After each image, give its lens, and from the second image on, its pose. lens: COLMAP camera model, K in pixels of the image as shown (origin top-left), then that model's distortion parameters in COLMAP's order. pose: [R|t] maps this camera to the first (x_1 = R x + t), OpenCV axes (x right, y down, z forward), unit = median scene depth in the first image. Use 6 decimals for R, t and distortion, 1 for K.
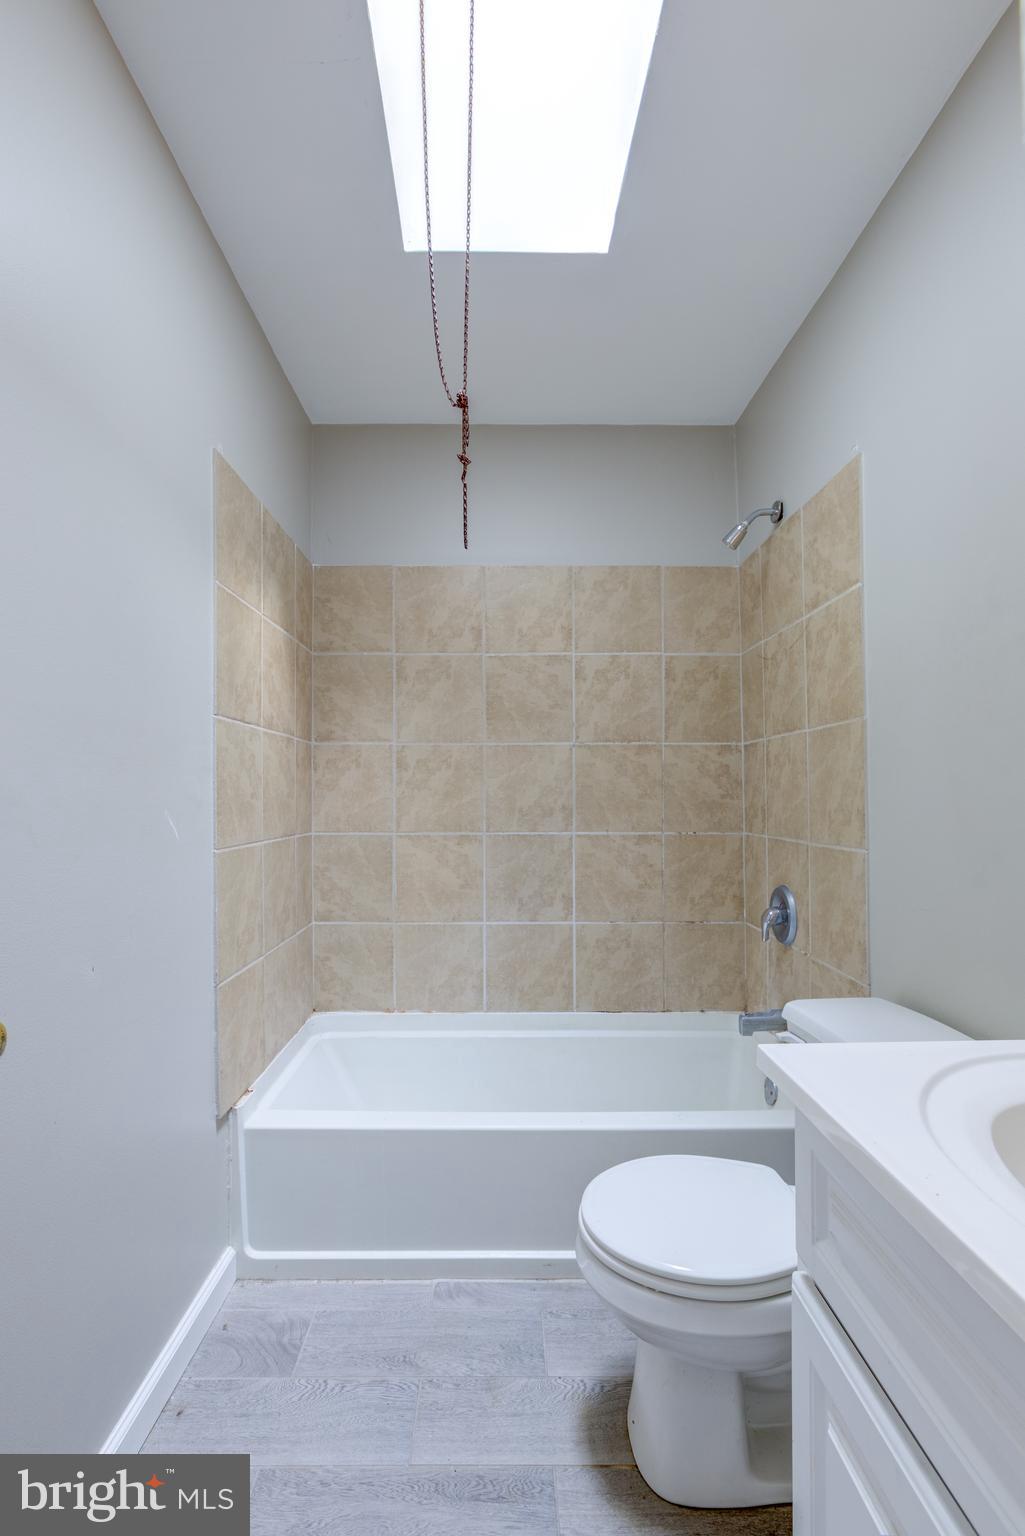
lens RADIAL K [[730.6, 0, 489.1], [0, 730.6, 785.6], [0, 0, 1]] dist [-0.009451, 0.011334]
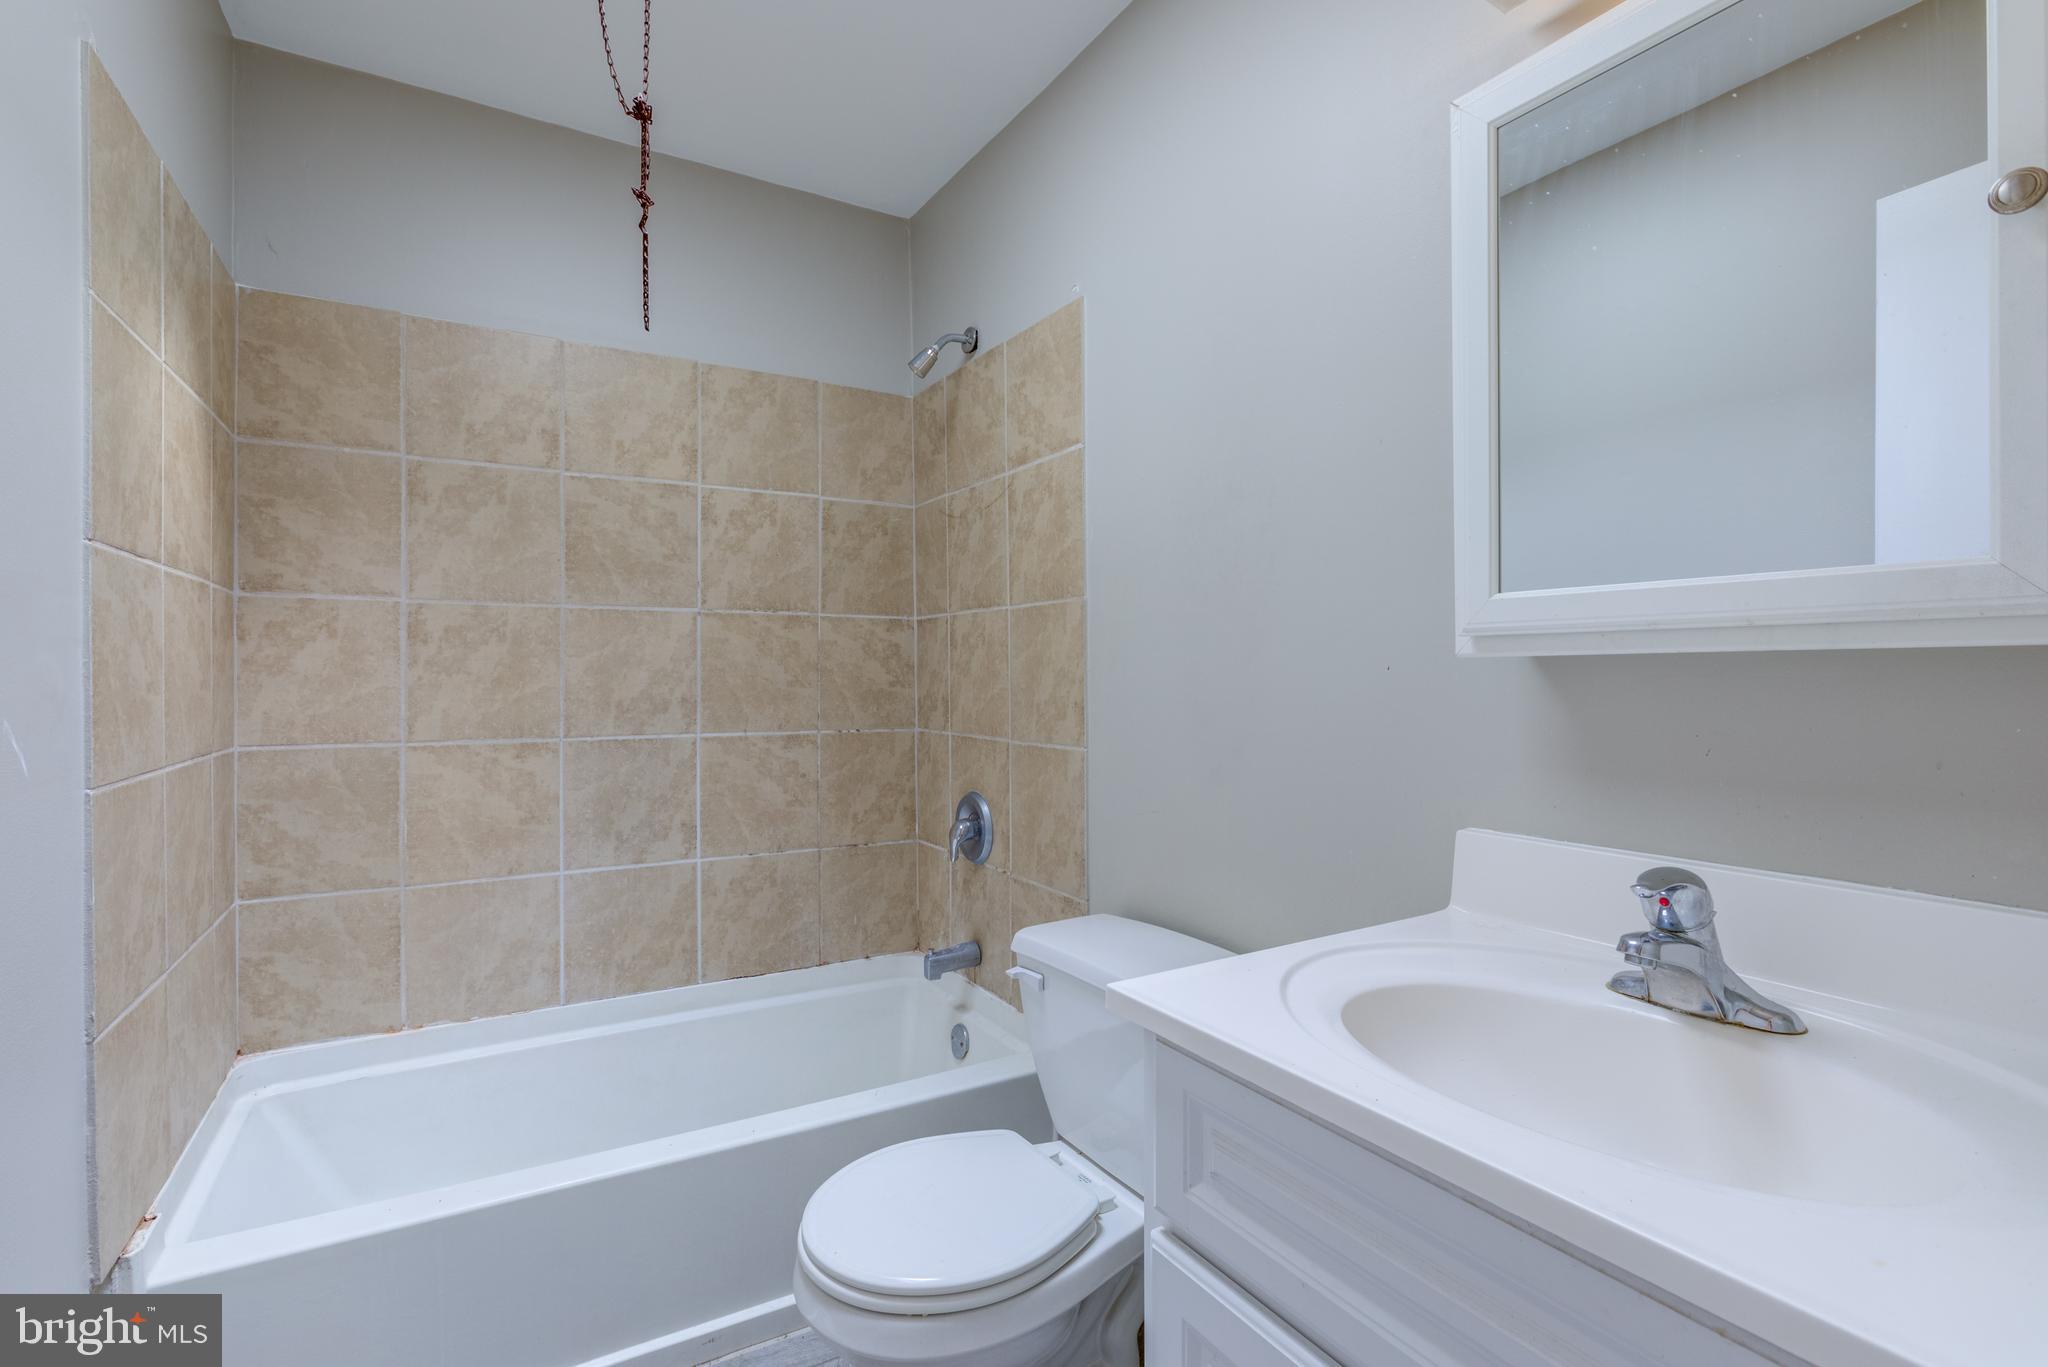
lens RADIAL K [[974.1, 0, 1010.1], [0, 974.1, 668.2], [0, 0, 1]] dist [-0.009451, 0.011334]
pose [[0.860767, 0.006296, 0.508960, -0.109349], [-0.009961, 0.999940, 0.004477, -0.008431], [-0.508901, -0.008924, 0.860779, 0.022097]]
